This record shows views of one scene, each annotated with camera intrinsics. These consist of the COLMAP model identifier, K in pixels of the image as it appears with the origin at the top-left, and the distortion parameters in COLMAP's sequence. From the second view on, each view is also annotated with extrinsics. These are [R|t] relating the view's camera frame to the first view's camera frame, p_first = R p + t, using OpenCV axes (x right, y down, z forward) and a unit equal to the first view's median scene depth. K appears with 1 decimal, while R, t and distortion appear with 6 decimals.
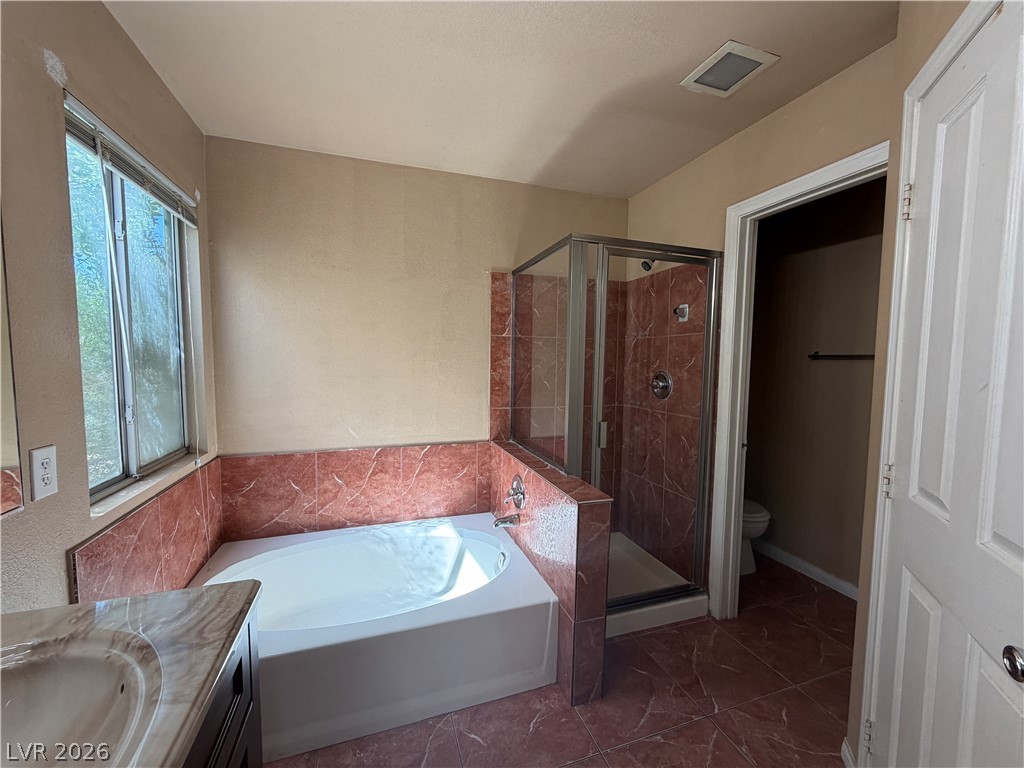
lens RADIAL K [[408.2, 0, 508.2], [0, 408.2, 386.0], [0, 0, 1]] dist [0.002181, -0.000940]
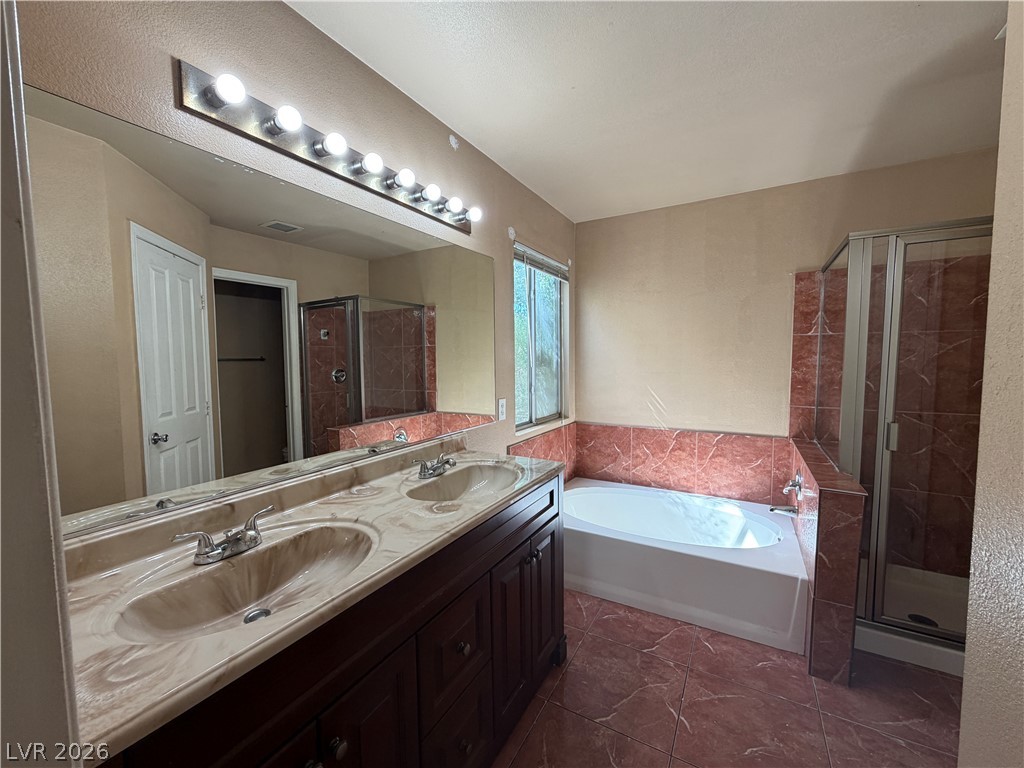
lens RADIAL K [[408.2, 0, 508.4], [0, 408.2, 385.0], [0, 0, 1]] dist [0.002181, -0.000940]
pose [[0.661655, 0.032766, -0.749092, 0.284327], [-0.037262, 0.999247, 0.010796, 0.019224], [0.748882, 0.020770, 0.662378, -0.234309]]
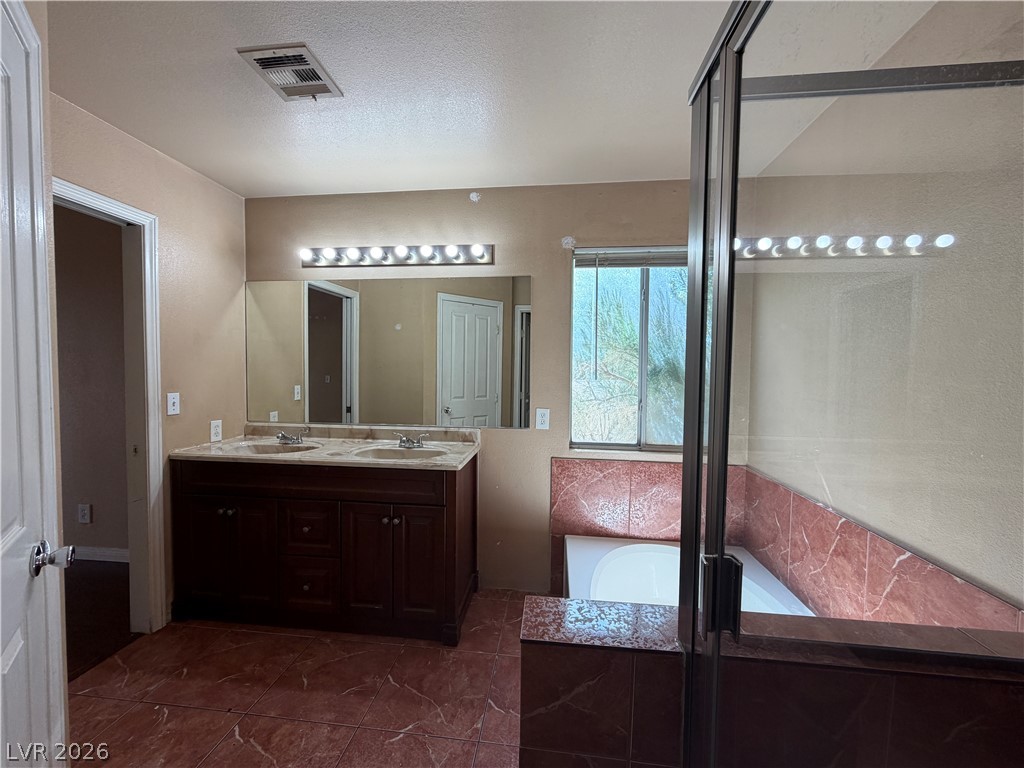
lens RADIAL K [[408.2, 0, 508.7], [0, 408.2, 383.0], [0, 0, 1]] dist [0.002181, -0.000940]
pose [[-0.417838, 0.019310, -0.908316, 0.500708], [-0.081835, 0.994910, 0.058796, -0.054930], [0.904828, 0.098900, -0.414131, 0.794903]]
